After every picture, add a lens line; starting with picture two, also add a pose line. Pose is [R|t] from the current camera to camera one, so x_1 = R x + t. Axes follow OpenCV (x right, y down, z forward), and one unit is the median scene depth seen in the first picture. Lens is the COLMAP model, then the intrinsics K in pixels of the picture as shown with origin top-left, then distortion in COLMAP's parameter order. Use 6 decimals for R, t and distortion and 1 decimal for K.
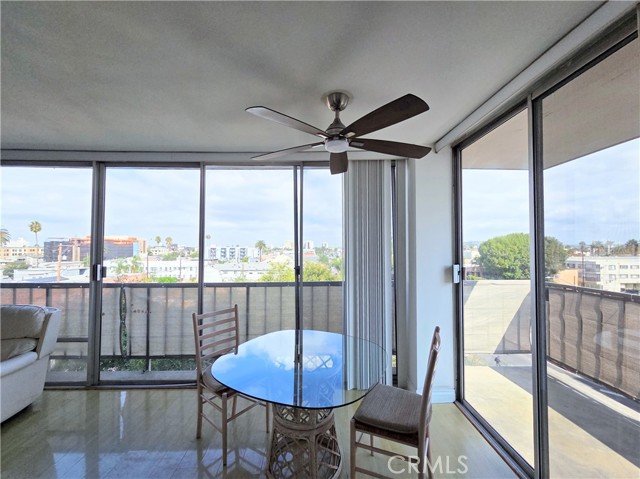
lens RADIAL K [[264.6, 0, 320.4], [0, 264.6, 241.5], [0, 0, 1]] dist [0.010619, -0.000118]
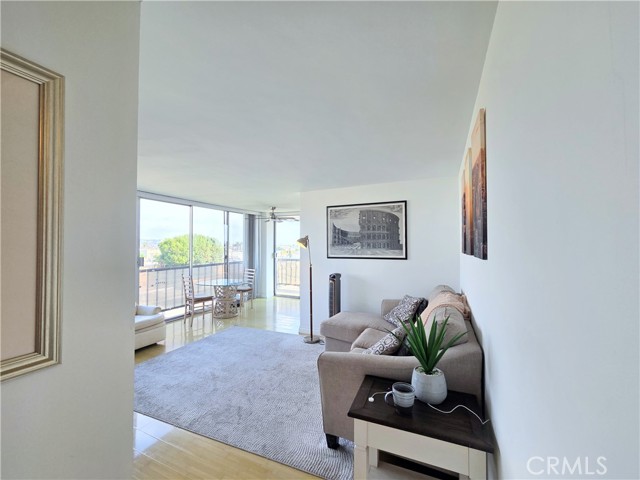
lens RADIAL K [[264.6, 0, 324.4], [0, 264.6, 241.9], [0, 0, 1]] dist [0.010619, -0.000118]
pose [[0.413765, 0.013777, 0.910280, -0.157538], [-0.021190, 0.999760, -0.005499, -0.002427], [-0.910137, -0.017014, 0.413957, -0.060630]]
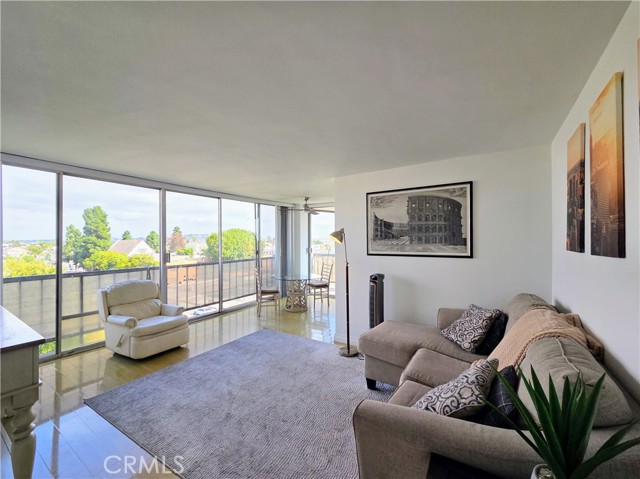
lens RADIAL K [[264.6, 0, 315.9], [0, 264.6, 240.9], [0, 0, 1]] dist [0.010619, -0.000118]
pose [[0.570517, -0.005237, 0.821269, -0.136728], [-0.016342, 0.999709, 0.017728, -0.002683], [-0.821123, -0.023535, 0.570266, -0.051437]]
